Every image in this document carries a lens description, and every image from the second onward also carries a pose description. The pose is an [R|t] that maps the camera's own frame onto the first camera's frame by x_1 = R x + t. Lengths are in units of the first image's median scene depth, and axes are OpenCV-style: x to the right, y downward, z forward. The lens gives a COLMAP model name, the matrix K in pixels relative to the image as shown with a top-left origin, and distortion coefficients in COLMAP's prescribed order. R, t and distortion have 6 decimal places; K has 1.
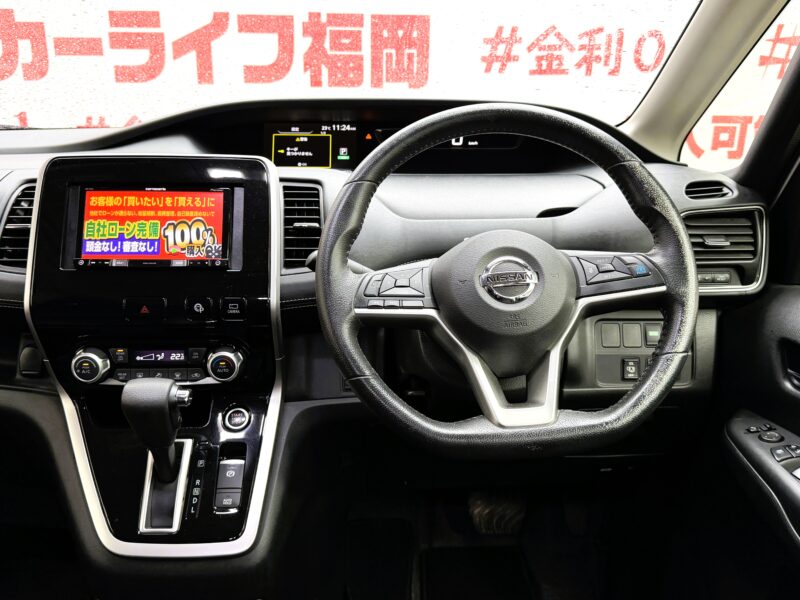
lens RADIAL K [[729.4, 0, 400.0], [0, 729.4, 300.0], [0, 0, 1]] dist [0.131389, -0.340918]
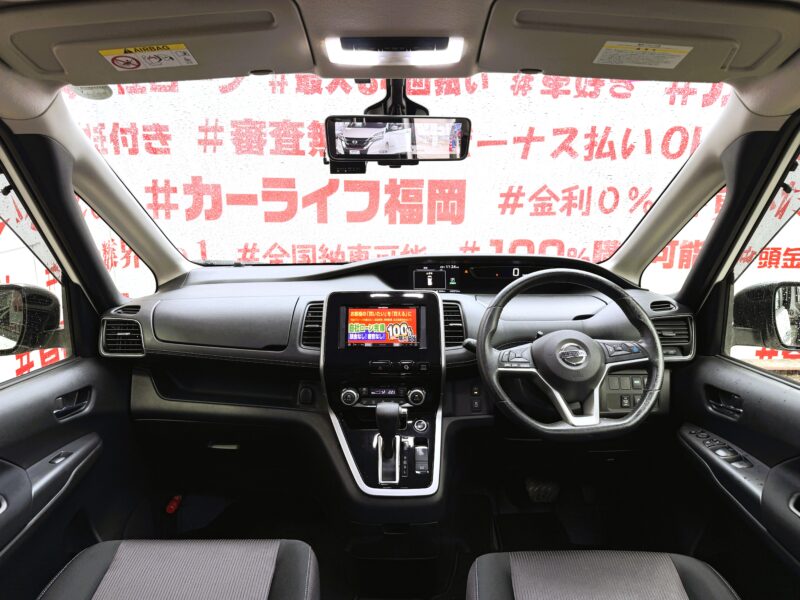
lens RADIAL K [[550.2, 0, 400.0], [0, 550.2, 300.0], [0, 0, 1]] dist [0.101068, -0.229396]
pose [[0.999760, -0.001082, -0.021881, -0.252290], [-0.001335, 0.993915, -0.110140, -0.005927], [0.021867, 0.110143, 0.993675, -0.489540]]
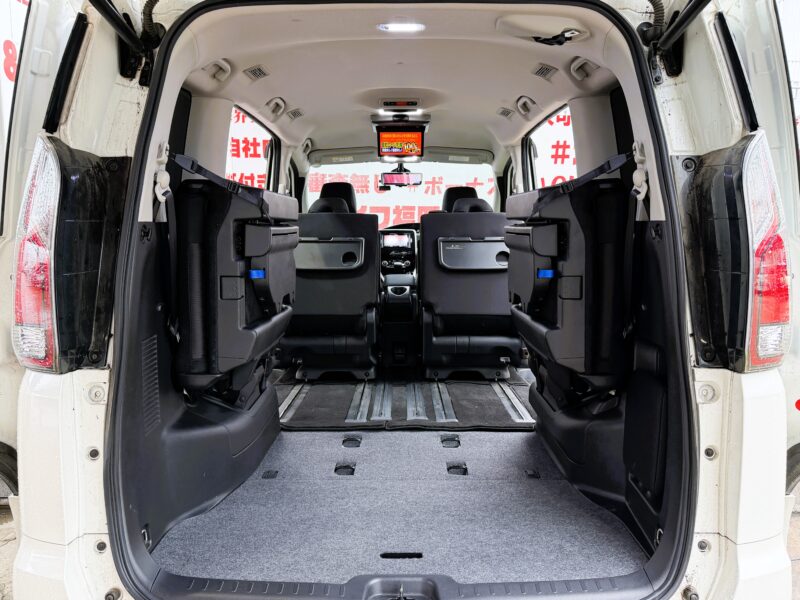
lens RADIAL K [[550.2, 0, 400.0], [0, 550.2, 300.0], [0, 0, 1]] dist [0.101068, -0.229396]
pose [[0.999710, 0.002280, -0.023971, -0.188933], [-0.006922, 0.980700, -0.195397, 1.225748], [0.023063, 0.195506, 0.980431, -3.249485]]
